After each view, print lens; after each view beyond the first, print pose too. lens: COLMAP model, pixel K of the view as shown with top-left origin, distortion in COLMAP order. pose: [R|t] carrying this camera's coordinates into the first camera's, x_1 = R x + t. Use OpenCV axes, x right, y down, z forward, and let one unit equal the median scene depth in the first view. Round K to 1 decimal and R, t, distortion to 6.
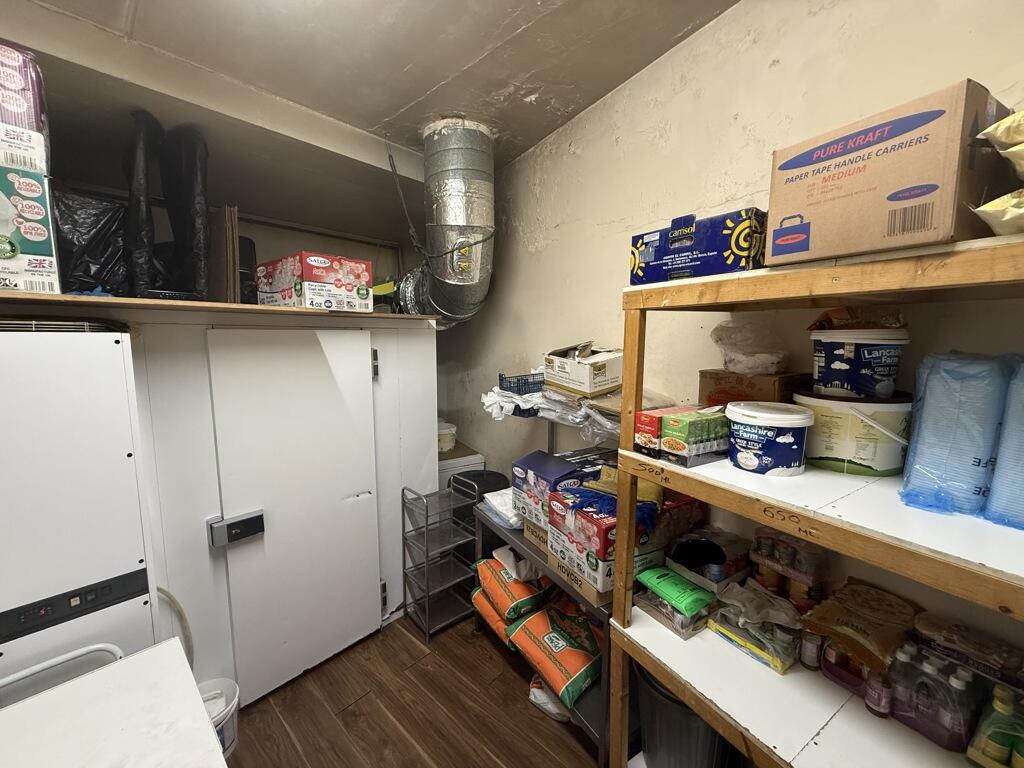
lens RADIAL K [[407.6, 0, 510.9], [0, 407.6, 385.7], [0, 0, 1]] dist [-0.000065, -0.000638]
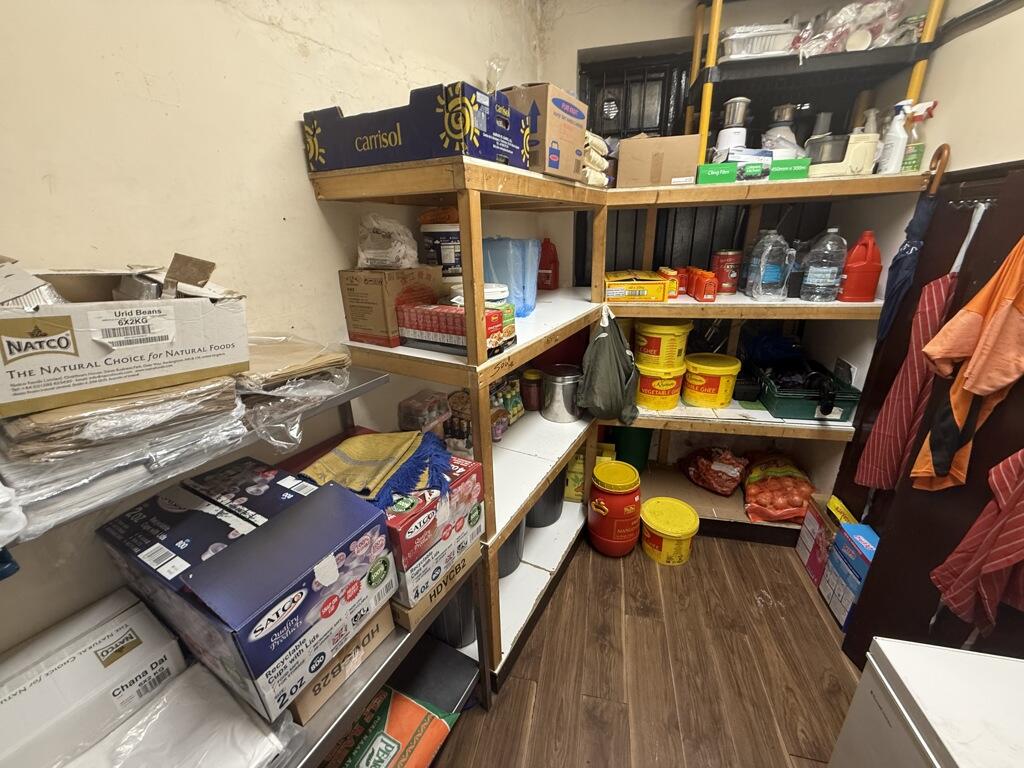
lens RADIAL K [[407.6, 0, 512.3], [0, 407.6, 383.0], [0, 0, 1]] dist [-0.000065, -0.000638]
pose [[-0.503098, -0.292935, 0.813069, -0.513175], [0.127792, 0.905245, 0.405217, -0.163357], [-0.854729, 0.307768, -0.417992, 1.425437]]
